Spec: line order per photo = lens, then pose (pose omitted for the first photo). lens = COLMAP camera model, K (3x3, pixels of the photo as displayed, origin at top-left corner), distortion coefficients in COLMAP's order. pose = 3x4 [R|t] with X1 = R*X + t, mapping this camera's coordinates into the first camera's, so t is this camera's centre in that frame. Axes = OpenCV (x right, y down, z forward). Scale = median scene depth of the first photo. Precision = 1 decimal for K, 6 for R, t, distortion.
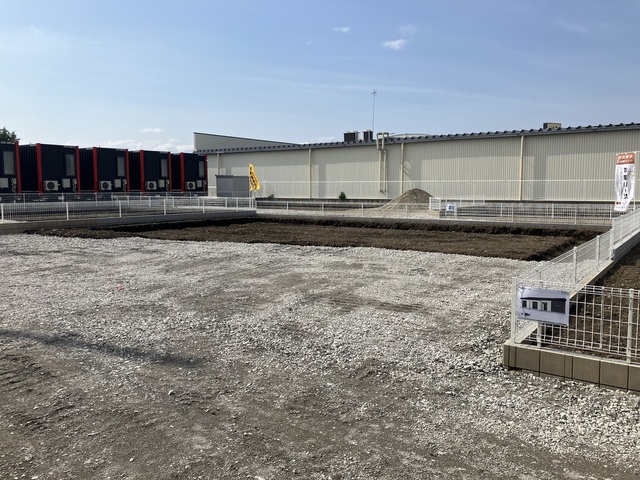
lens RADIAL K [[531.8, 0, 314.8], [0, 531.8, 252.9], [0, 0, 1]] dist [0.056603, -0.038265]
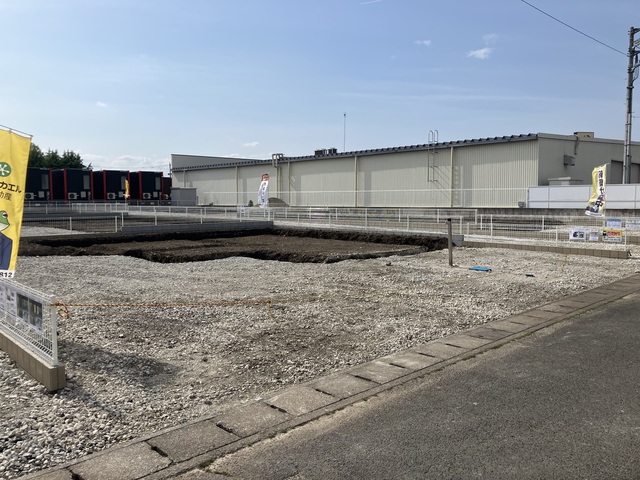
lens RADIAL K [[531.8, 0, 314.1], [0, 531.8, 236.7], [0, 0, 1]] dist [0.056603, -0.038265]
pose [[0.980309, 0.009546, -0.197240, 0.435362], [-0.018899, 0.998781, -0.045591, 0.026190], [0.196564, 0.048420, 0.979295, -0.199998]]
